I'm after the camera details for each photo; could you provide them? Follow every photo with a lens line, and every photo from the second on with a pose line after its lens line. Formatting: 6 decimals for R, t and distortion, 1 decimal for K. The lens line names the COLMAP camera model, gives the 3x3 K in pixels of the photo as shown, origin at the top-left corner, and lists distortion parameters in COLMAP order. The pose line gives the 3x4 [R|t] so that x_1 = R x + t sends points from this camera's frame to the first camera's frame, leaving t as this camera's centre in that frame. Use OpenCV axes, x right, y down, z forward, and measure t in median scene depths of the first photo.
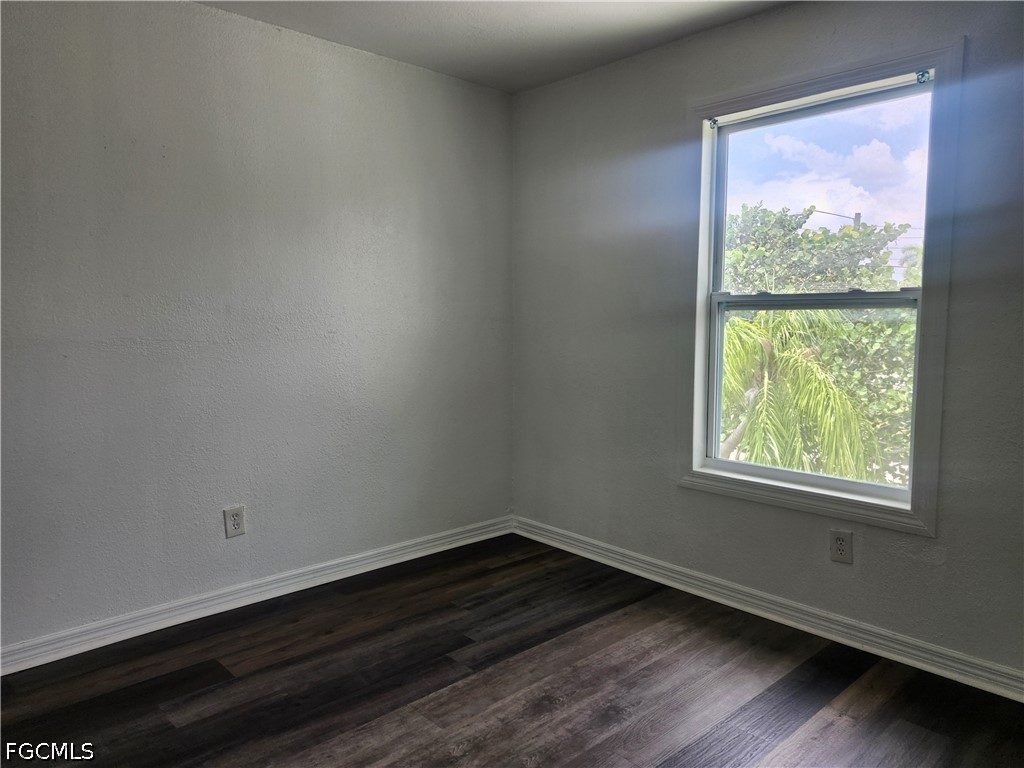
lens RADIAL K [[714.7, 0, 510.2], [0, 714.7, 384.6], [0, 0, 1]] dist [0.047577, -0.027935]
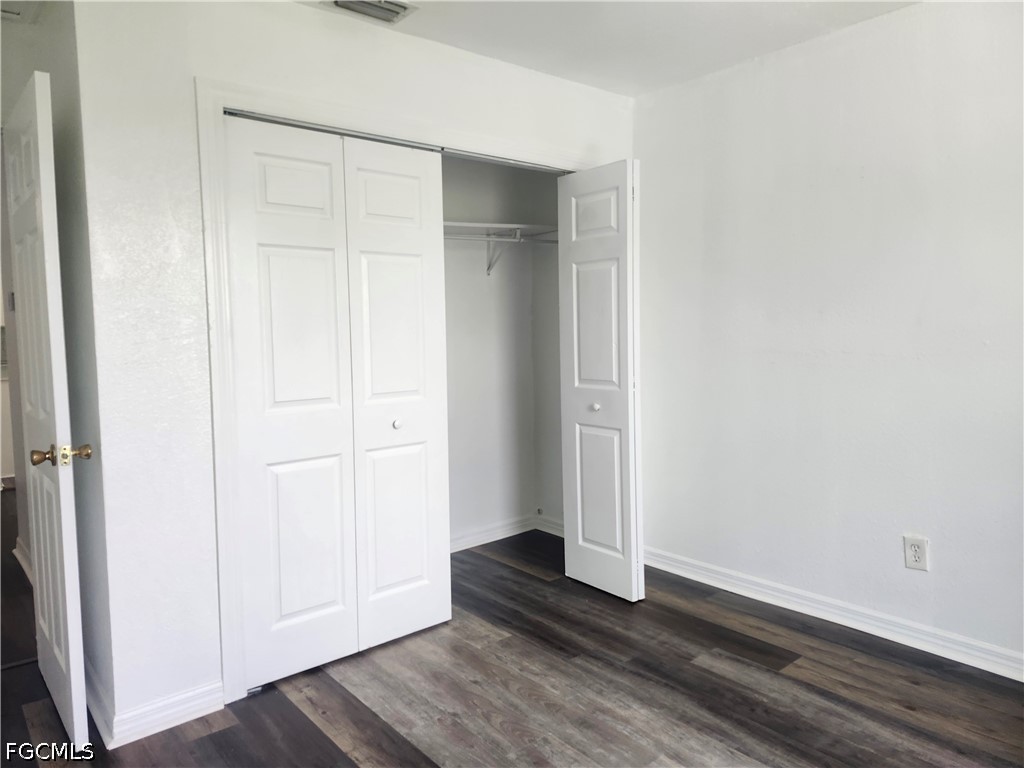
lens RADIAL K [[714.7, 0, 510.7], [0, 714.7, 382.1], [0, 0, 1]] dist [0.047577, -0.027935]
pose [[-0.046551, 0.070635, -0.996415, 0.641243], [-0.085949, 0.993514, 0.074445, -0.058982], [0.995211, 0.089107, -0.040178, 0.594465]]
